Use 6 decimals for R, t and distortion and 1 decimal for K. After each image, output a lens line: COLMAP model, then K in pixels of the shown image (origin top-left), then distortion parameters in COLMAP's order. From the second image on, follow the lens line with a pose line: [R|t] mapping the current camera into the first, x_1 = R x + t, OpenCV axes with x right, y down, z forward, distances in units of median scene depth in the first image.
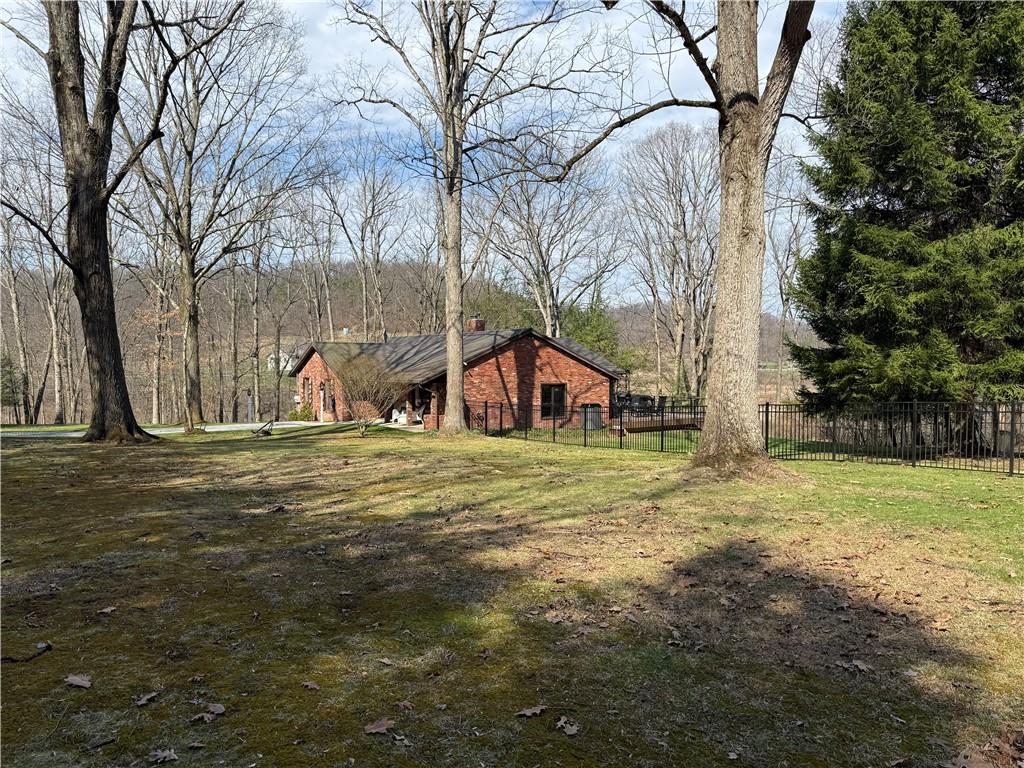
lens RADIAL K [[706.2, 0, 513.9], [0, 706.2, 401.5], [0, 0, 1]] dist [0.002674, -0.002476]
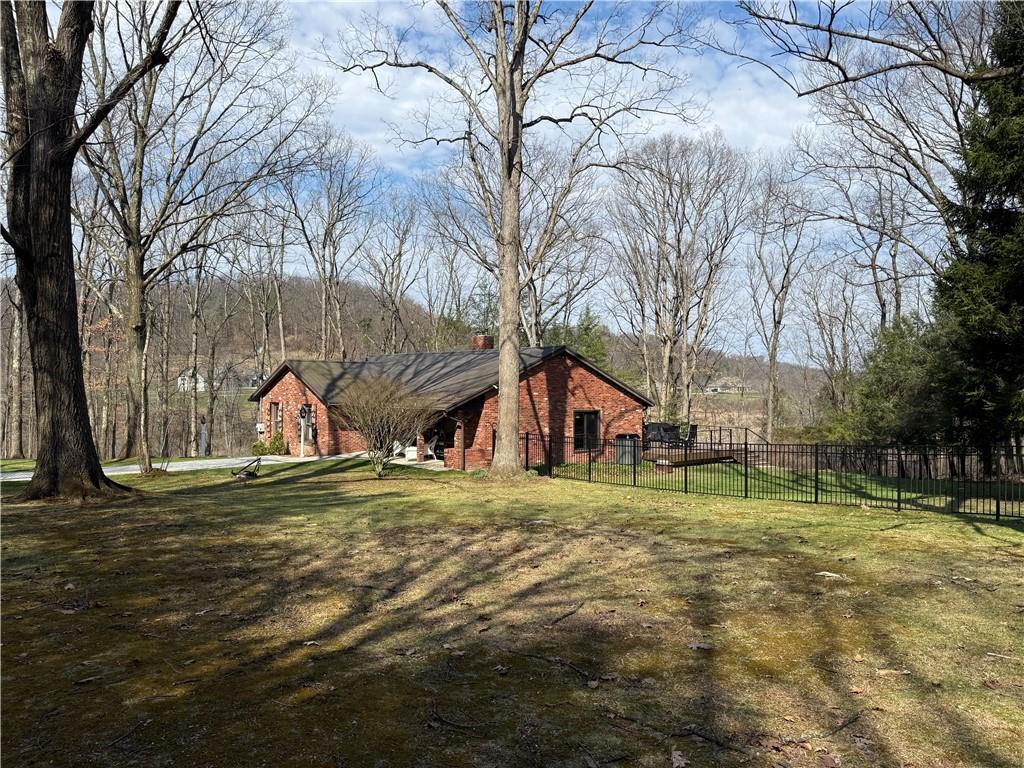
lens RADIAL K [[711.0, 0, 512.0], [0, 711.0, 384.0], [0, 0, 1]] dist [0.005682, 0.003911]
pose [[0.993653, 0.006017, 0.112326, -0.131632], [0.000384, 0.998381, -0.056876, -0.008578], [-0.112487, 0.056558, 0.992042, 0.155018]]
